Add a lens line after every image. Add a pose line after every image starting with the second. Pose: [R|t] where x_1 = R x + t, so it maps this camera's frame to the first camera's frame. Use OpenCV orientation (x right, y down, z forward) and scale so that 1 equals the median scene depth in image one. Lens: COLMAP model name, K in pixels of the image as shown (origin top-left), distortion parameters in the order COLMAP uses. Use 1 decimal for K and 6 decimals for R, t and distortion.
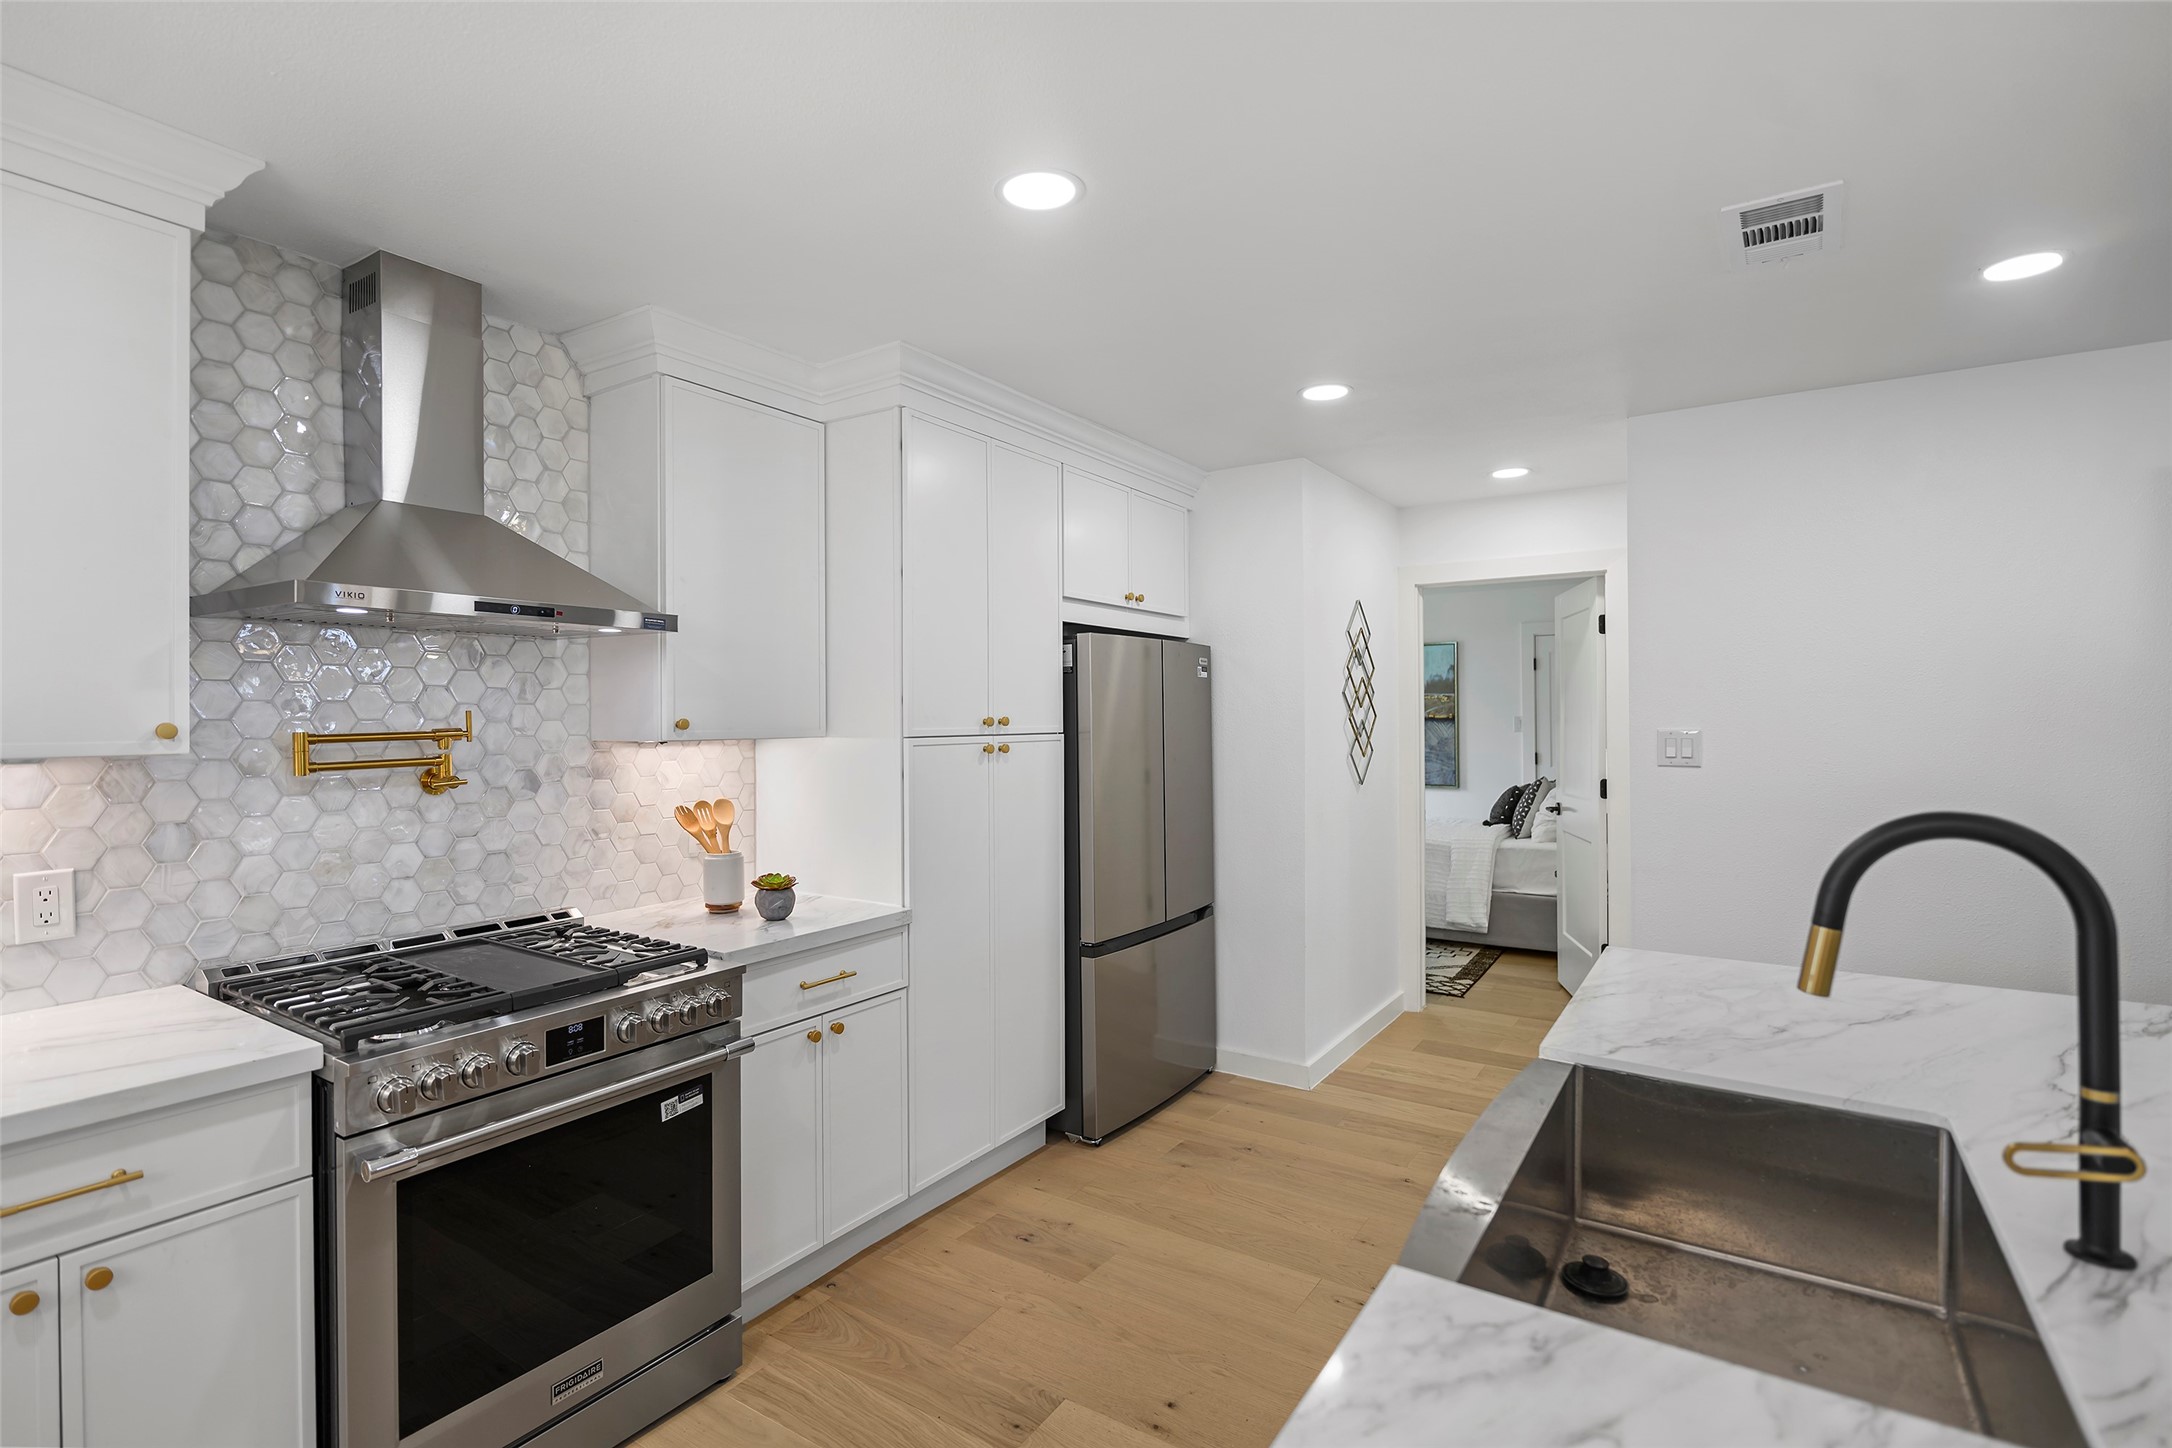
lens RADIAL K [[1043.4, 0, 1075.2], [0, 1043.4, 721.3], [0, 0, 1]] dist [-0.002885, -0.000094]
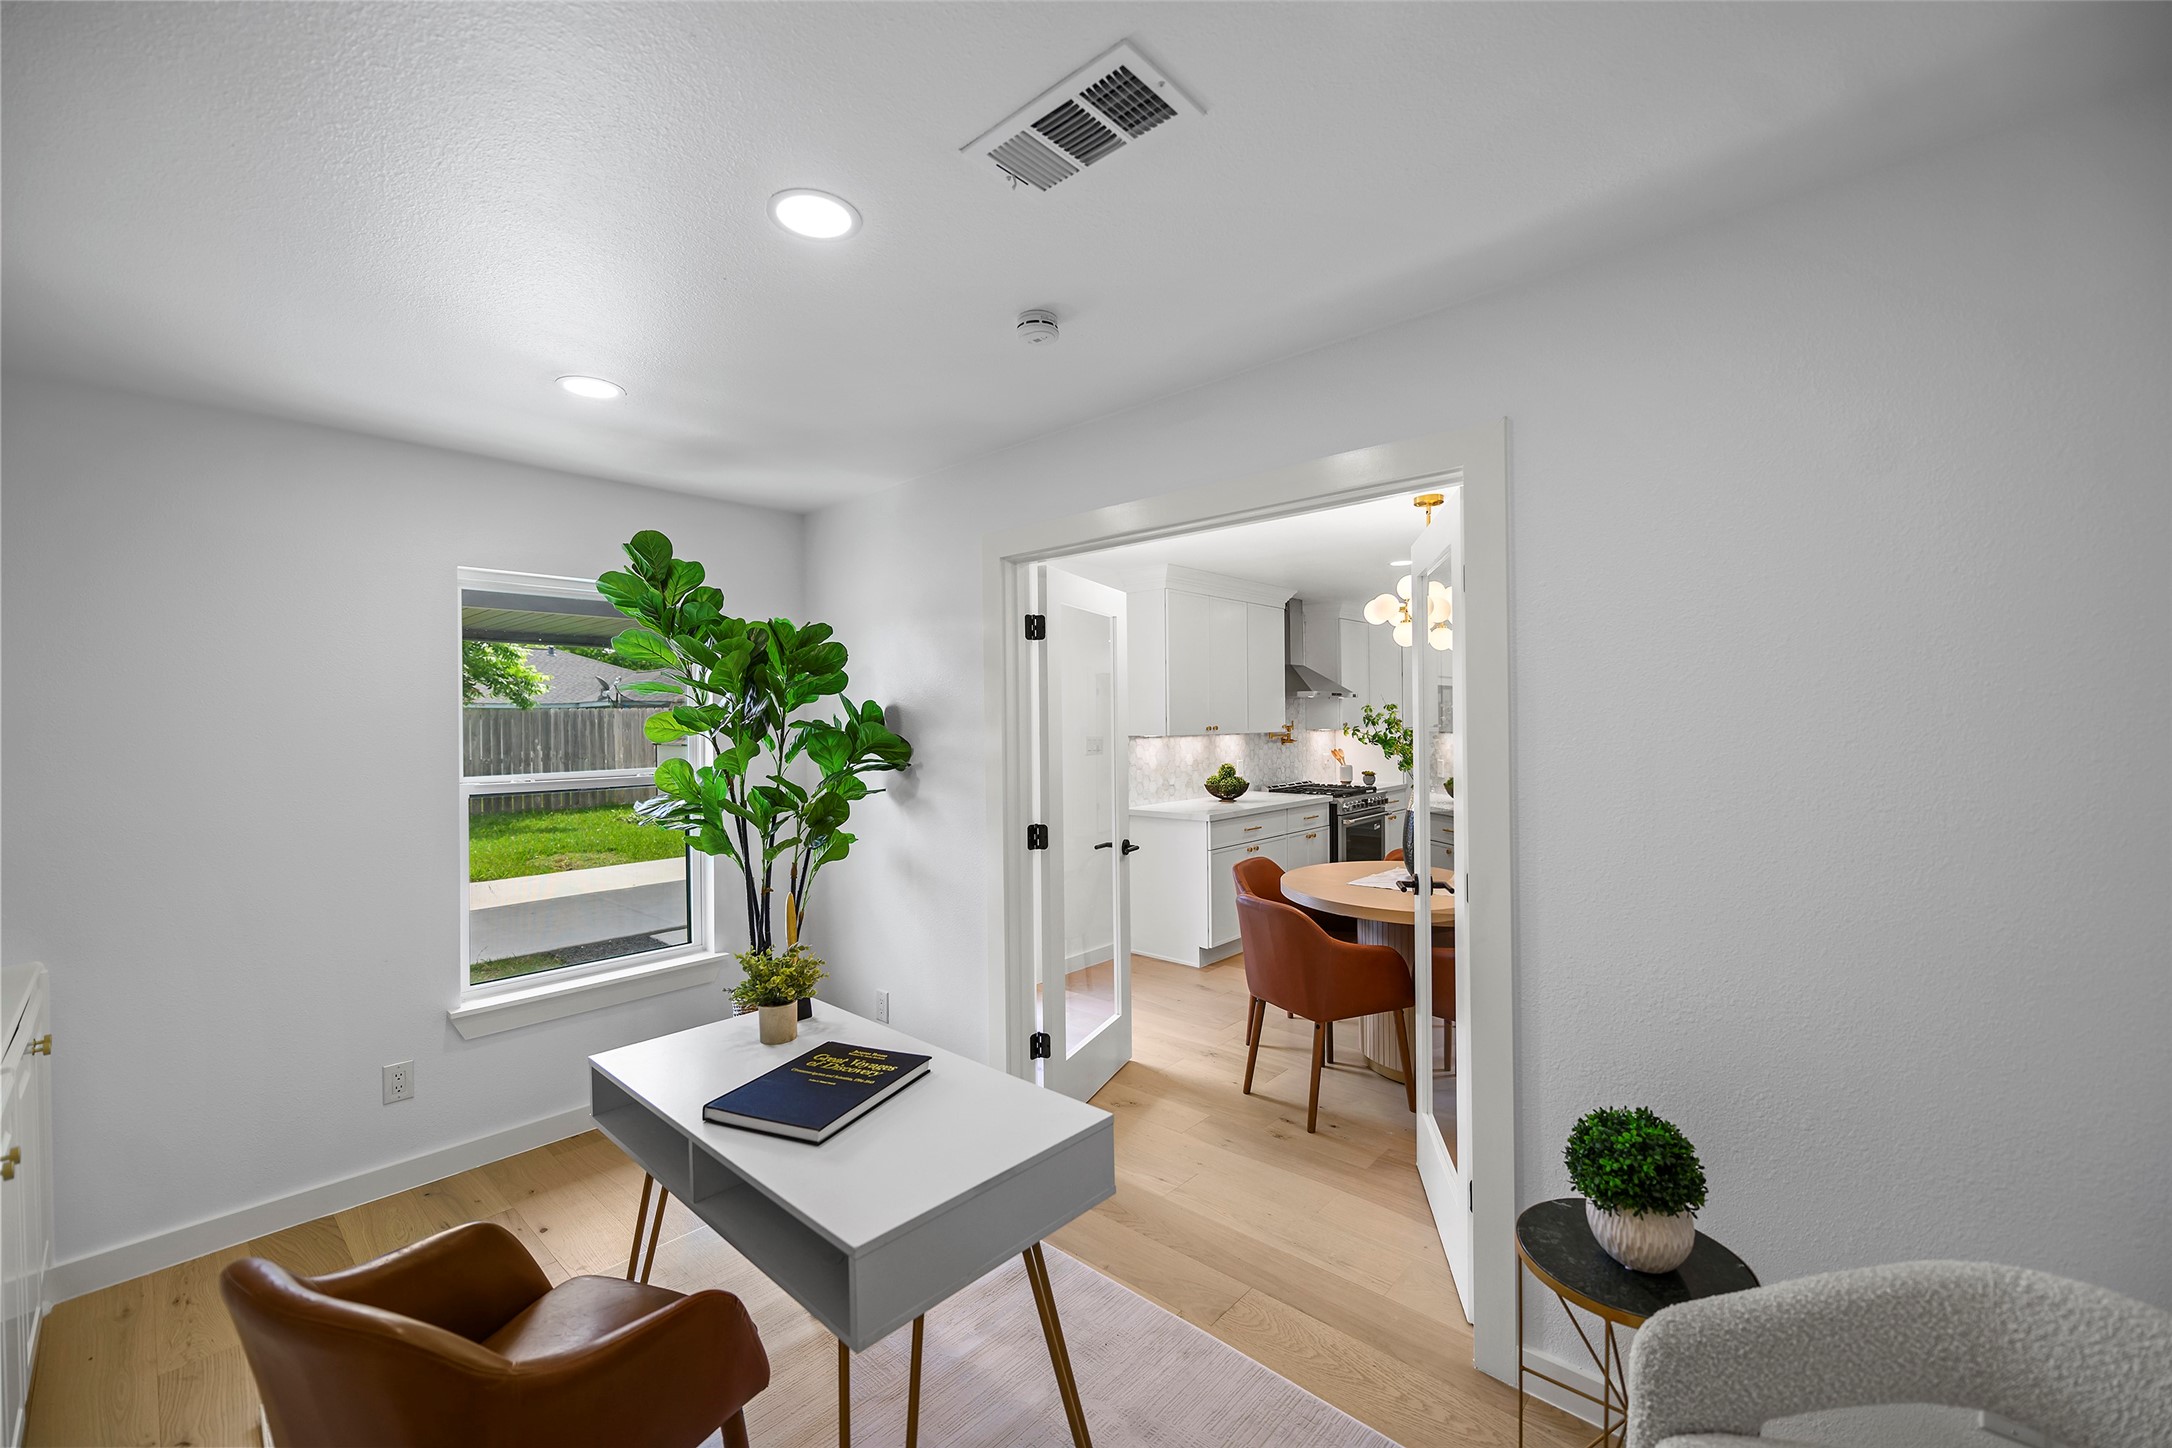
lens RADIAL K [[886.9, 0, 1087.2], [0, 886.9, 719.2], [0, 0, 1]] dist [0.000791, -0.002231]
pose [[0.988066, -0.005181, -0.153941, -0.803899], [0.005320, 0.999986, 0.000496, -0.021647], [0.153937, -0.001309, 0.988080, -2.031049]]
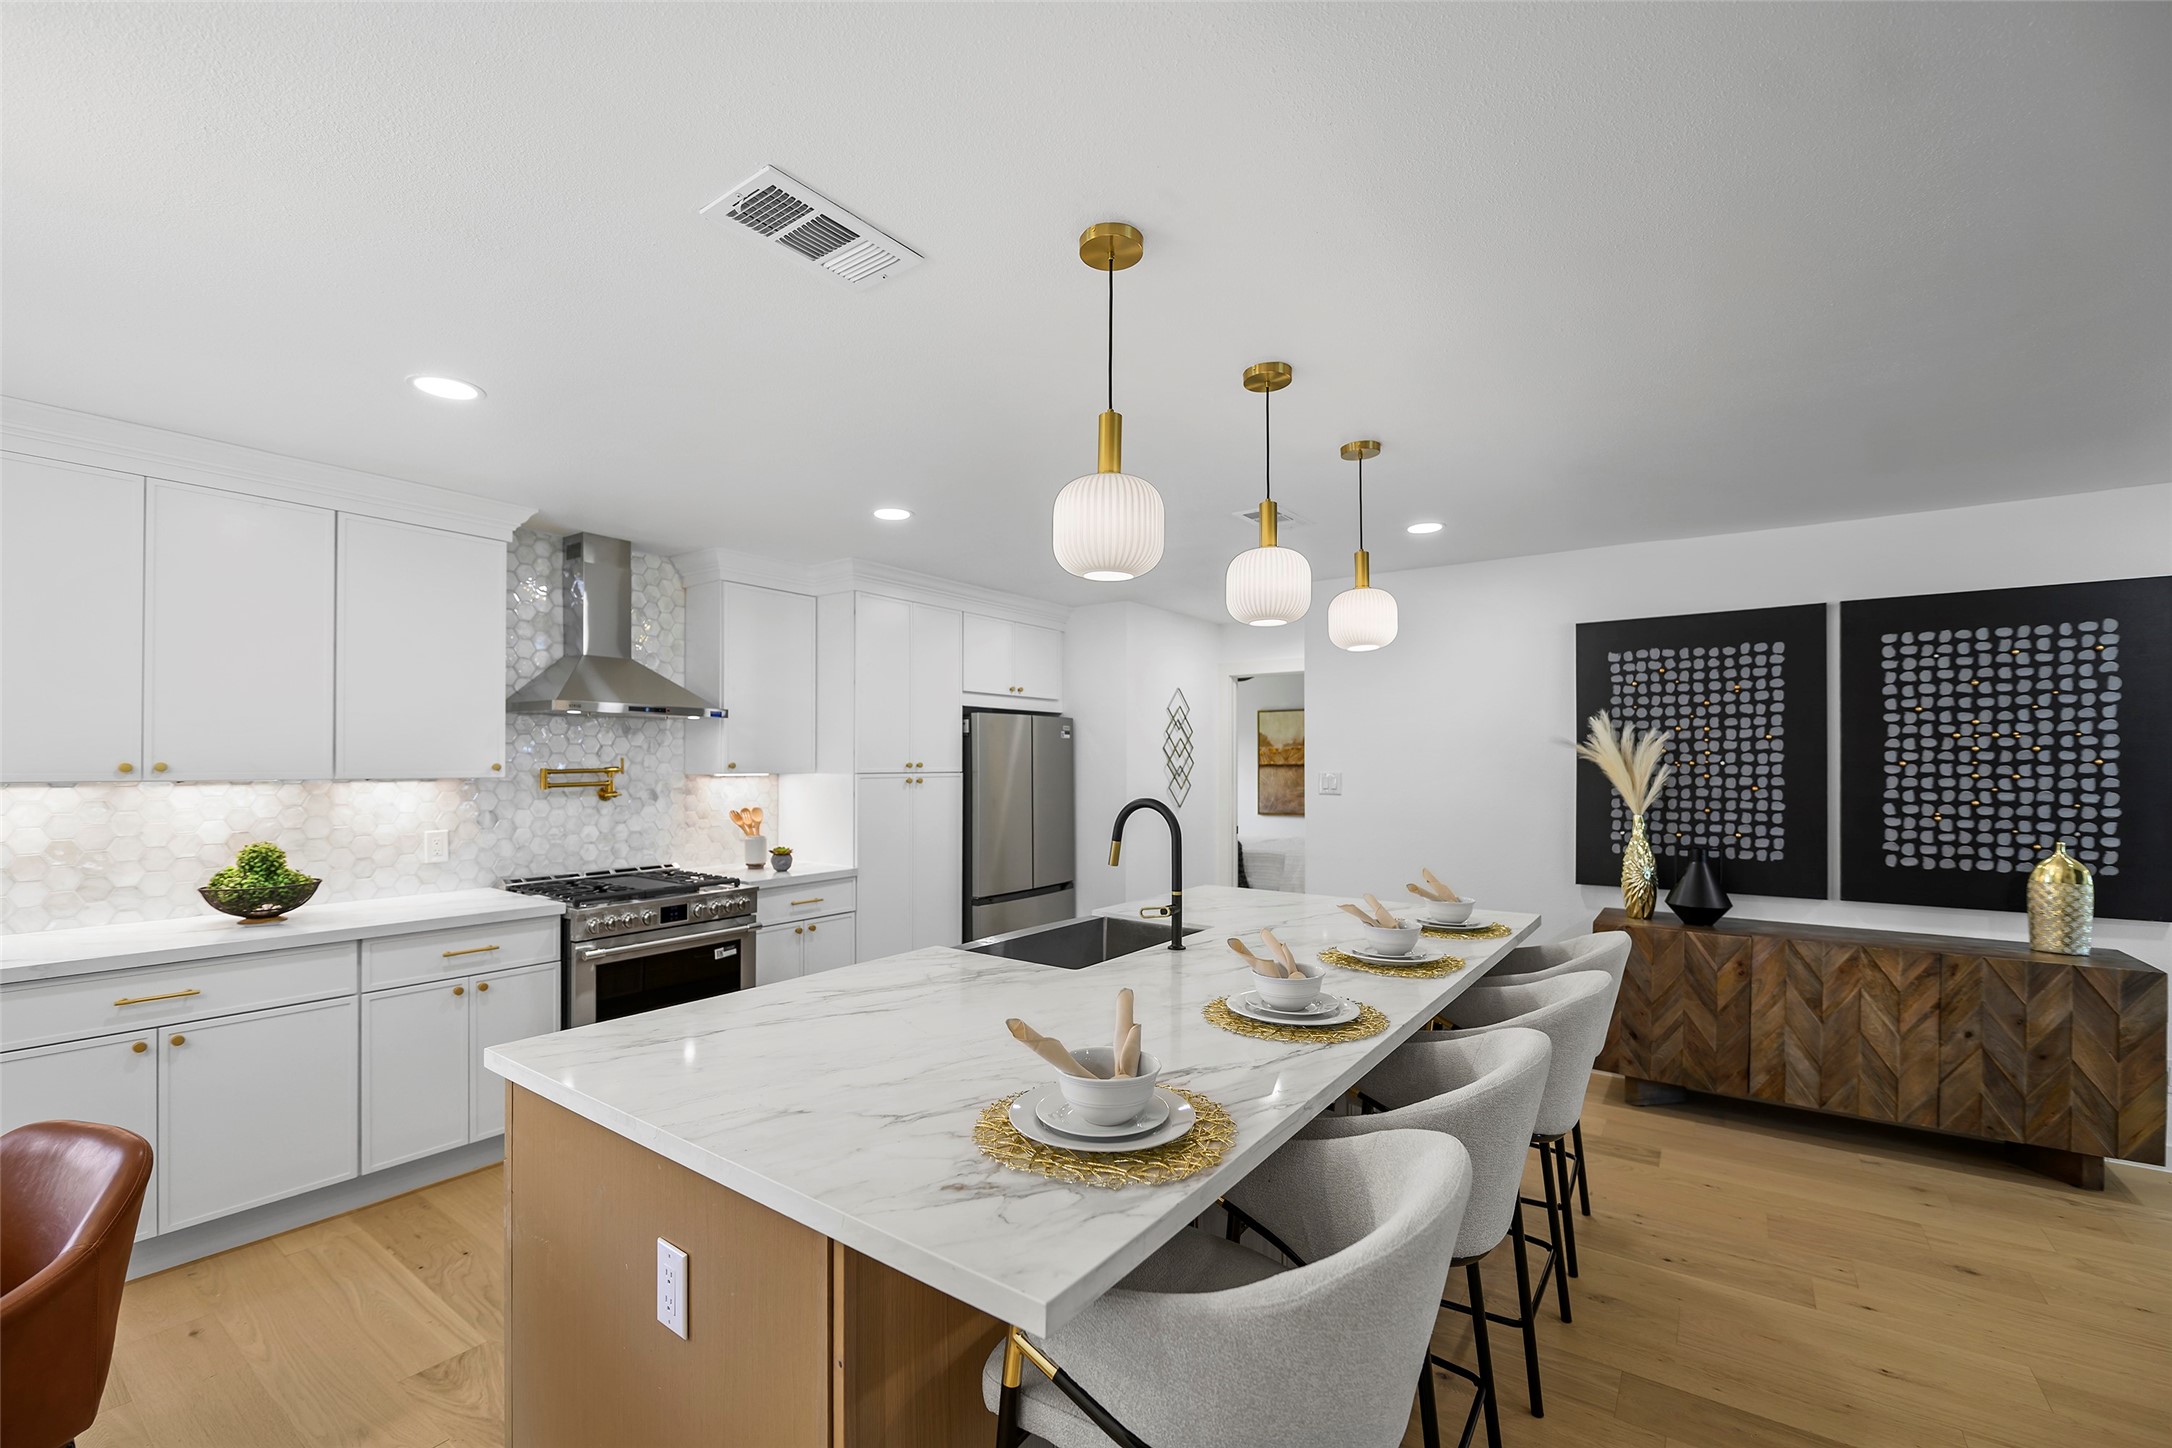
lens RADIAL K [[913.7, 0, 1080.4], [0, 913.7, 762.6], [0, 0, 1]] dist [-0.004470, 0.000033]
pose [[0.999275, 0.005930, -0.037610, 0.336150], [-0.006056, 0.999976, -0.003217, -0.001247], [0.037591, 0.003442, 0.999287, -0.669550]]
